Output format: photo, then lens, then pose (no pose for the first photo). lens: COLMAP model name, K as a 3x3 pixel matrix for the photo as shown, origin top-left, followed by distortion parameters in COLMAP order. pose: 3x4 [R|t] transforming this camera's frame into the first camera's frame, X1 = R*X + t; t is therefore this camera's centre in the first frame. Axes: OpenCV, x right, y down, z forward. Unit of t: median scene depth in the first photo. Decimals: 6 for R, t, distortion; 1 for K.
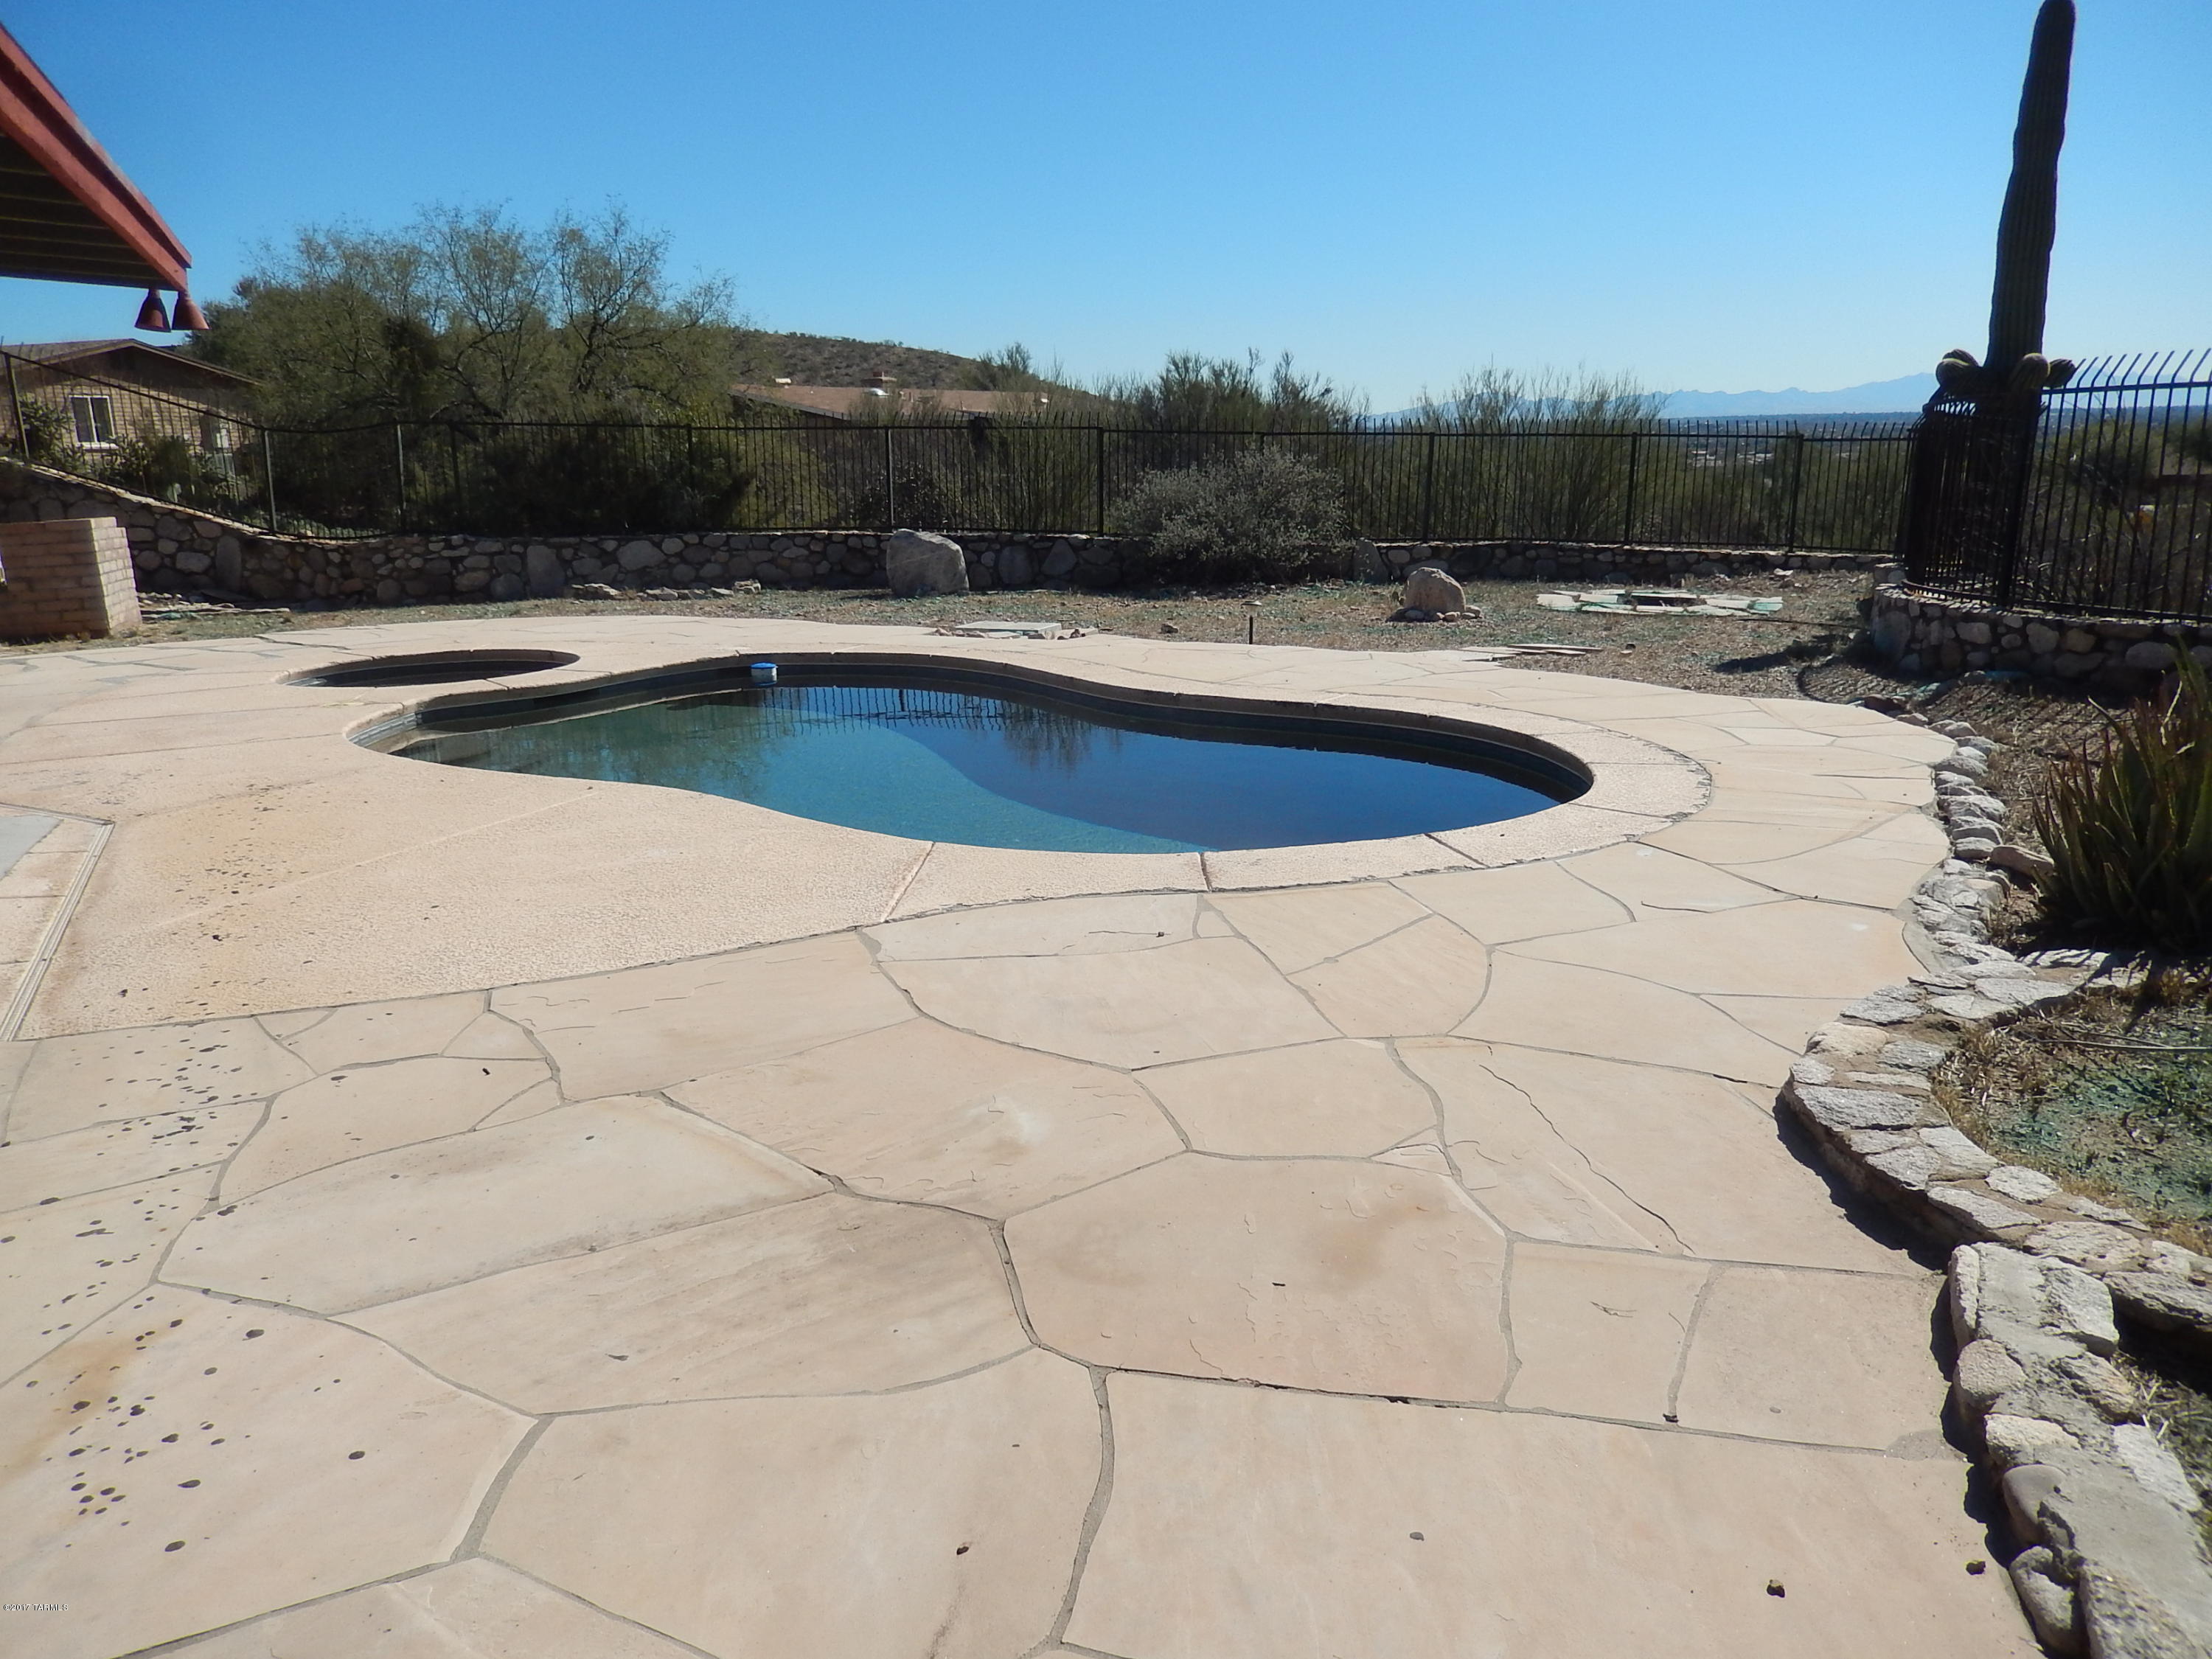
lens RADIAL K [[1628.0, 0, 1102.9], [0, 1628.0, 839.0], [0, 0, 1]] dist [-0.002144, -0.006993]
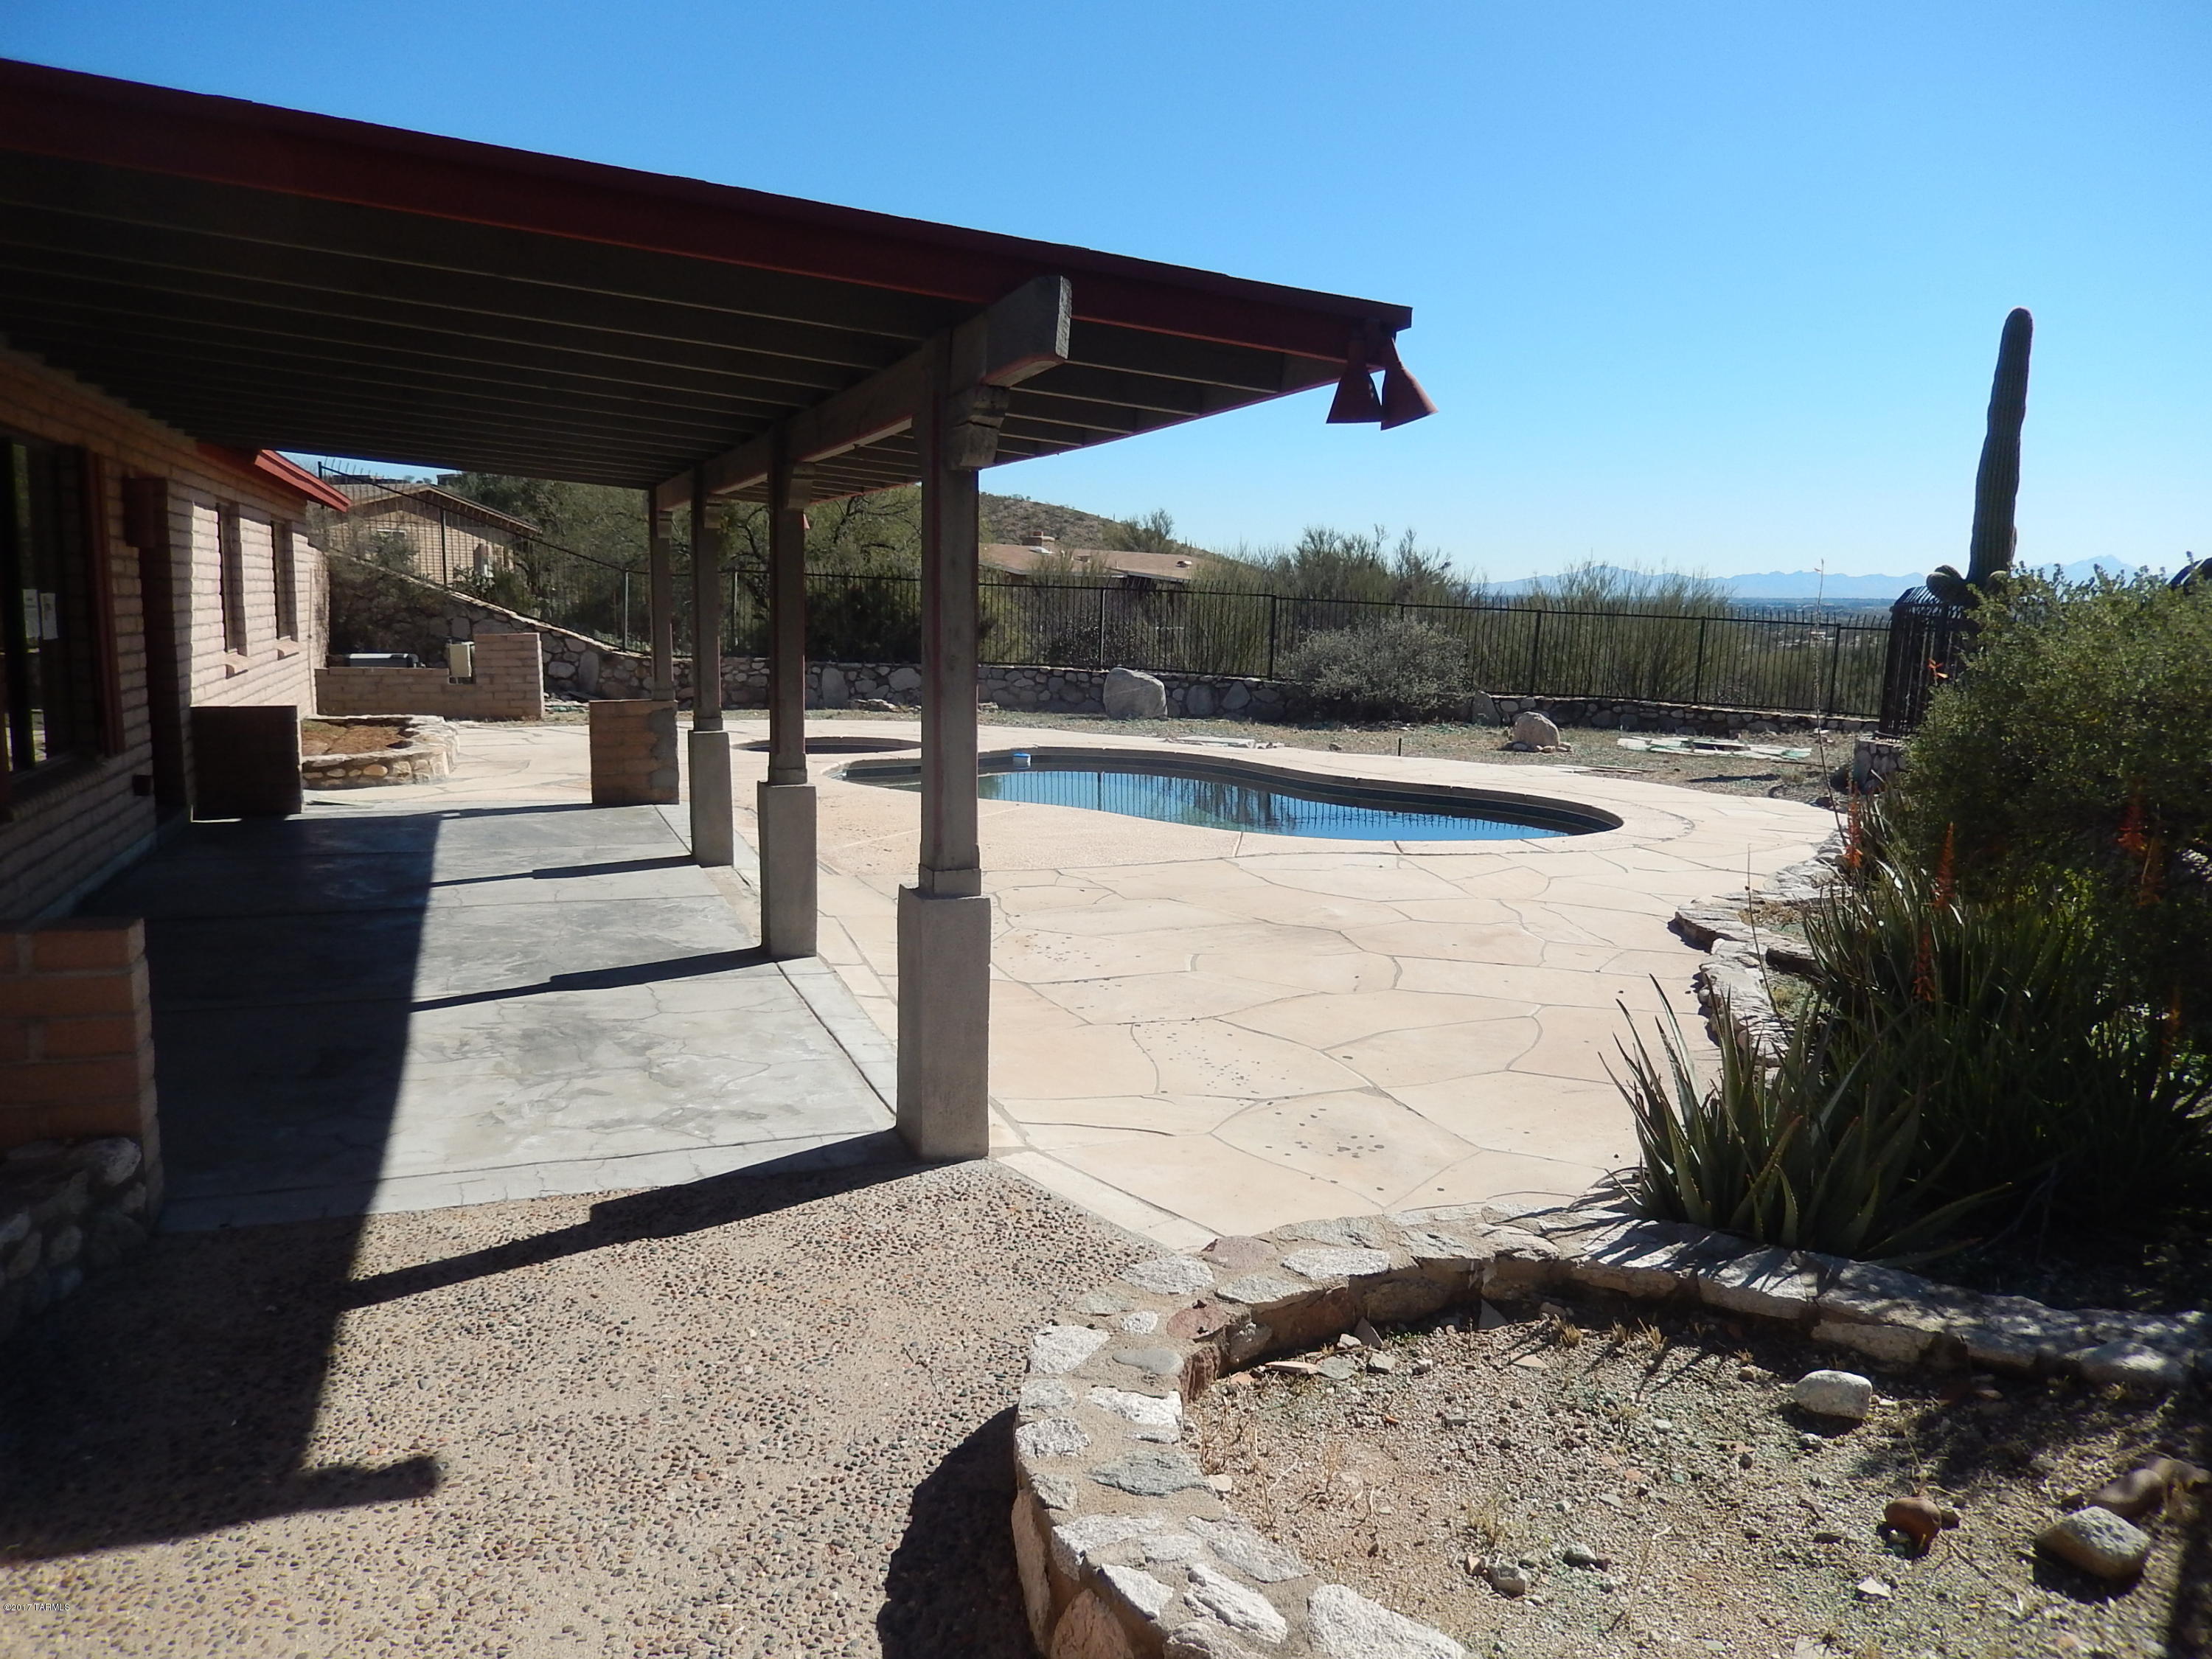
lens RADIAL K [[1628.0, 0, 1102.4], [0, 1628.0, 823.7], [0, 0, 1]] dist [-0.002144, -0.006993]
pose [[0.996811, 0.048252, -0.063558, -0.045746], [-0.054392, 0.993629, -0.098709, 0.056627], [0.058390, 0.101851, 0.993085, -0.250969]]
